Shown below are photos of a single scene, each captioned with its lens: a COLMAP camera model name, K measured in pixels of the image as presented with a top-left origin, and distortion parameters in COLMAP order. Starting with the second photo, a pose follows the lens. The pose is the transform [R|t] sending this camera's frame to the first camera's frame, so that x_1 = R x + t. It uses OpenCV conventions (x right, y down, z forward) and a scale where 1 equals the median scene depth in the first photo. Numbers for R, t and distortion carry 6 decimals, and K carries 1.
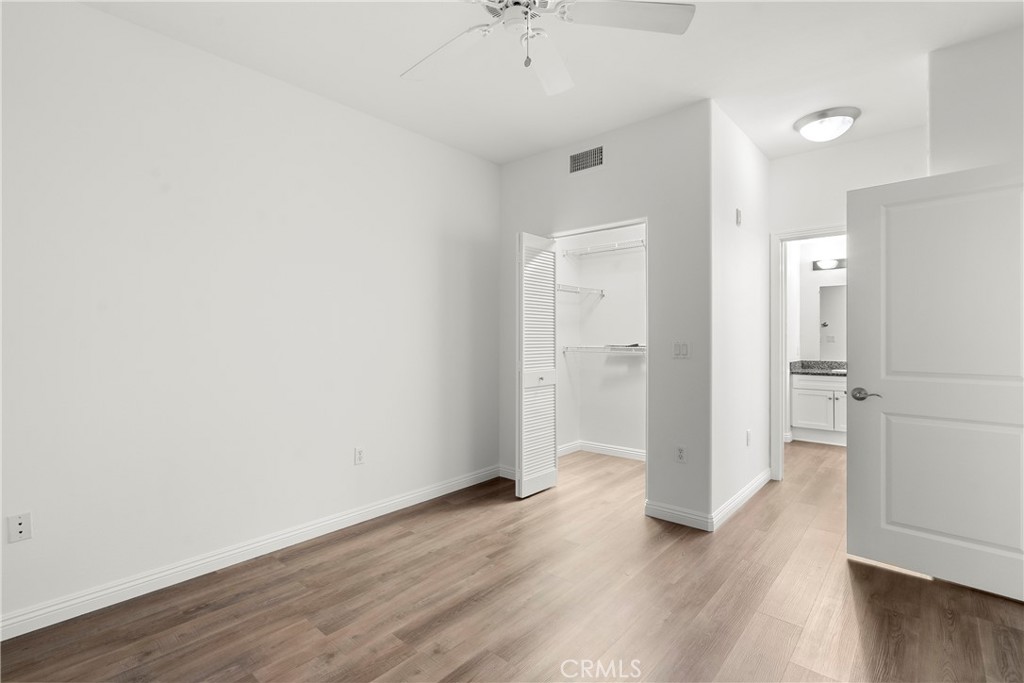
lens RADIAL K [[467.2, 0, 515.6], [0, 467.2, 330.9], [0, 0, 1]] dist [-0.003064, 0.002977]
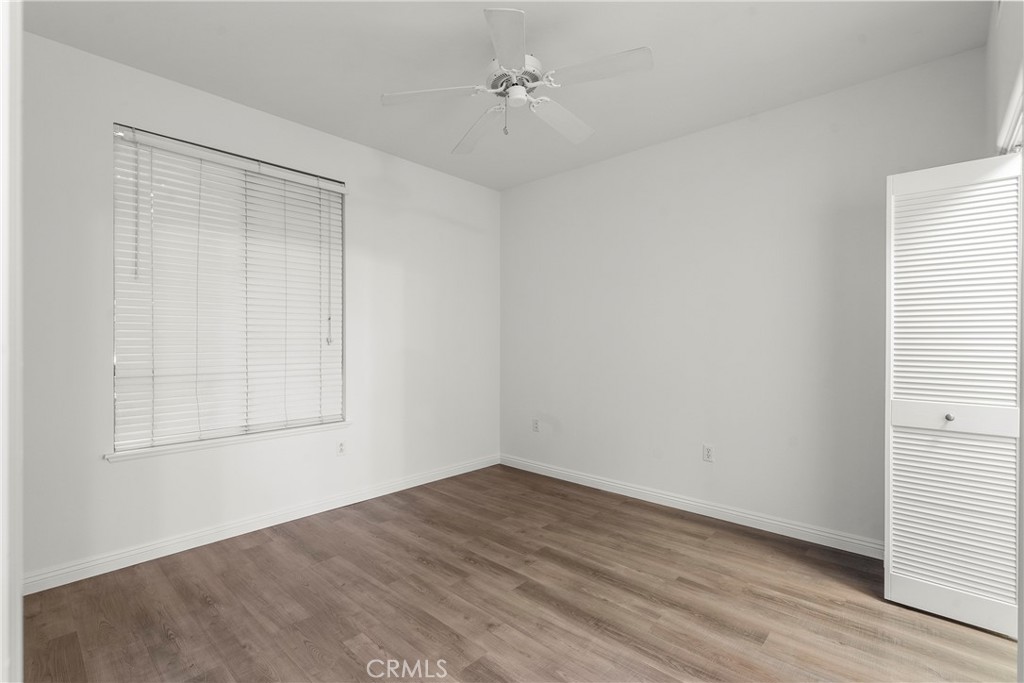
lens RADIAL K [[467.2, 0, 503.6], [0, 467.2, 340.0], [0, 0, 1]] dist [-0.003064, 0.002977]
pose [[-0.021754, 0.004688, -0.999752, 0.953983], [0.005673, 0.999973, 0.004566, 0.005684], [0.999747, -0.005573, -0.021780, 0.736753]]
